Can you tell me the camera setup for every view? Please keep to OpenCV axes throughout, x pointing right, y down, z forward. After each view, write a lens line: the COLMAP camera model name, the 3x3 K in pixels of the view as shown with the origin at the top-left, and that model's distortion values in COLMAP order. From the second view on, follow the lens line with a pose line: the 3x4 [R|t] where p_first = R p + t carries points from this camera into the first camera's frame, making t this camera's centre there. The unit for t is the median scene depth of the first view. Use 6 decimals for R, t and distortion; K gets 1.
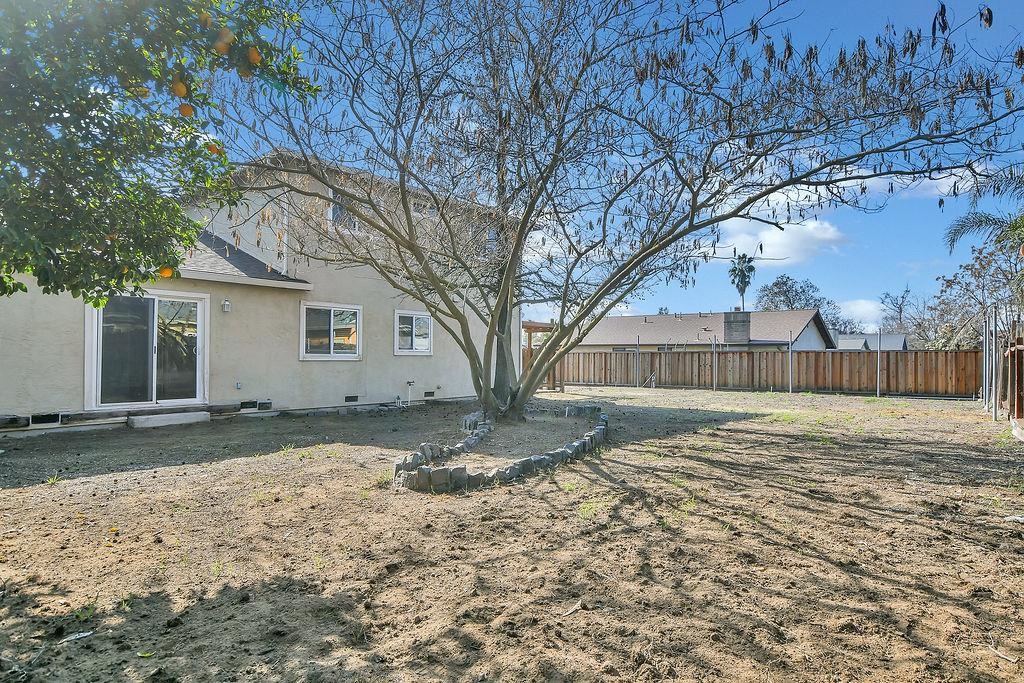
lens RADIAL K [[576.7, 0, 512.5], [0, 576.7, 343.2], [0, 0, 1]] dist [-0.017070, 0.003052]
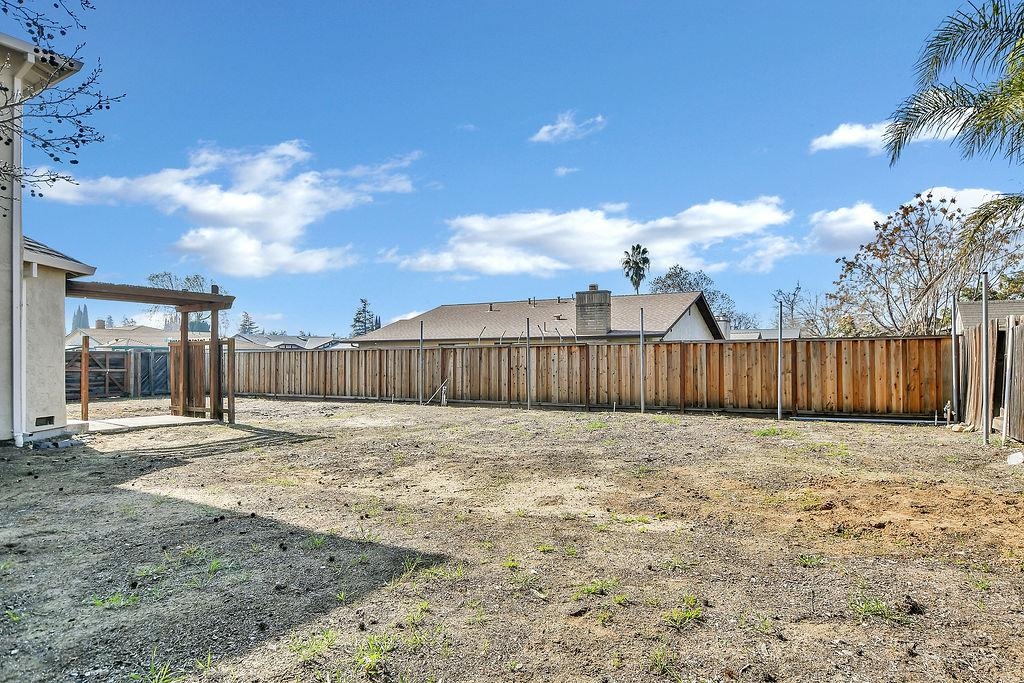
lens RADIAL K [[576.7, 0, 515.4], [0, 576.7, 342.1], [0, 0, 1]] dist [-0.017070, 0.003052]
pose [[0.988865, -0.007528, 0.148627, 0.244742], [0.007958, 0.999966, -0.002295, 0.012843], [-0.148605, 0.003452, 0.988891, 0.394272]]
